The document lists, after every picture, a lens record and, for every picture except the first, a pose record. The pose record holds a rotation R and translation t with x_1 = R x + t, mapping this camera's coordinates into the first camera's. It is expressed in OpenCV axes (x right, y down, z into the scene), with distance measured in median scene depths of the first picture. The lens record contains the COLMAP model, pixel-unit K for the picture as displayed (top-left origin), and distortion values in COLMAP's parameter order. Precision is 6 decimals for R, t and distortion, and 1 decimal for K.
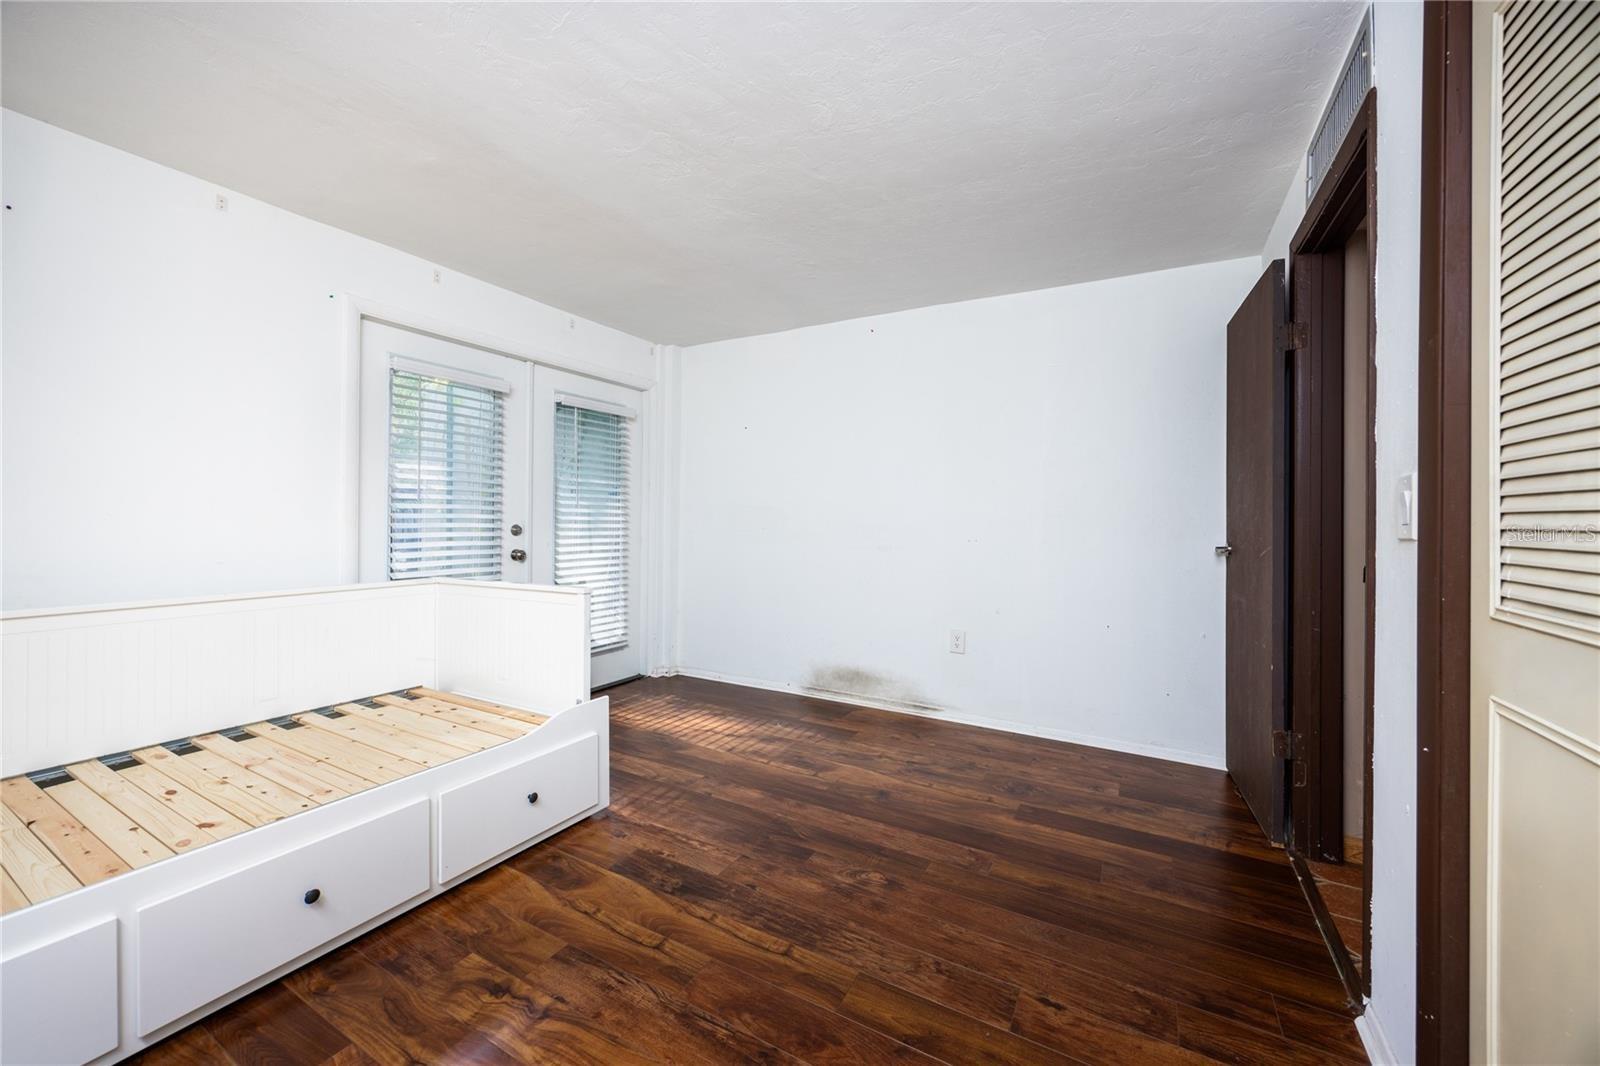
lens RADIAL K [[606.3, 0, 802.6], [0, 606.3, 524.9], [0, 0, 1]] dist [-0.002421, -0.000168]
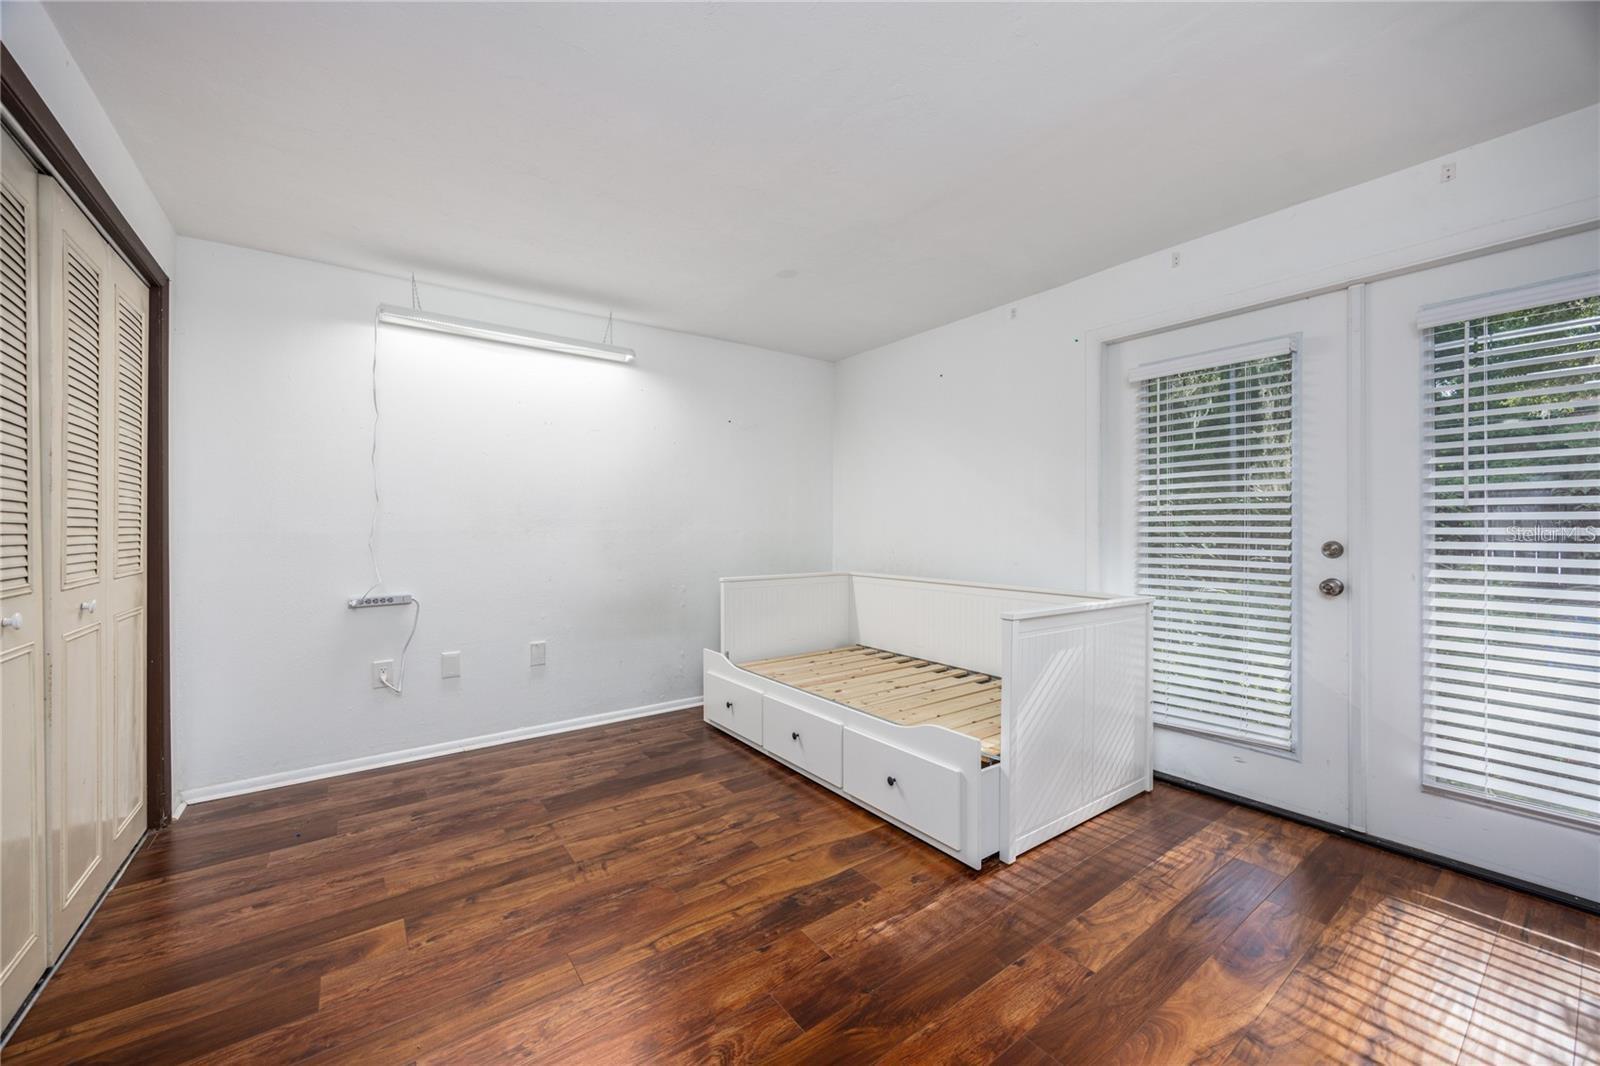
lens RADIAL K [[606.3, 0, 803.5], [0, 606.3, 533.5], [0, 0, 1]] dist [-0.002421, -0.000168]
pose [[-0.401763, 0.002928, -0.915739, 0.703164], [-0.008424, 0.999941, 0.006893, -0.017357], [0.915705, 0.010484, -0.401715, 1.404267]]
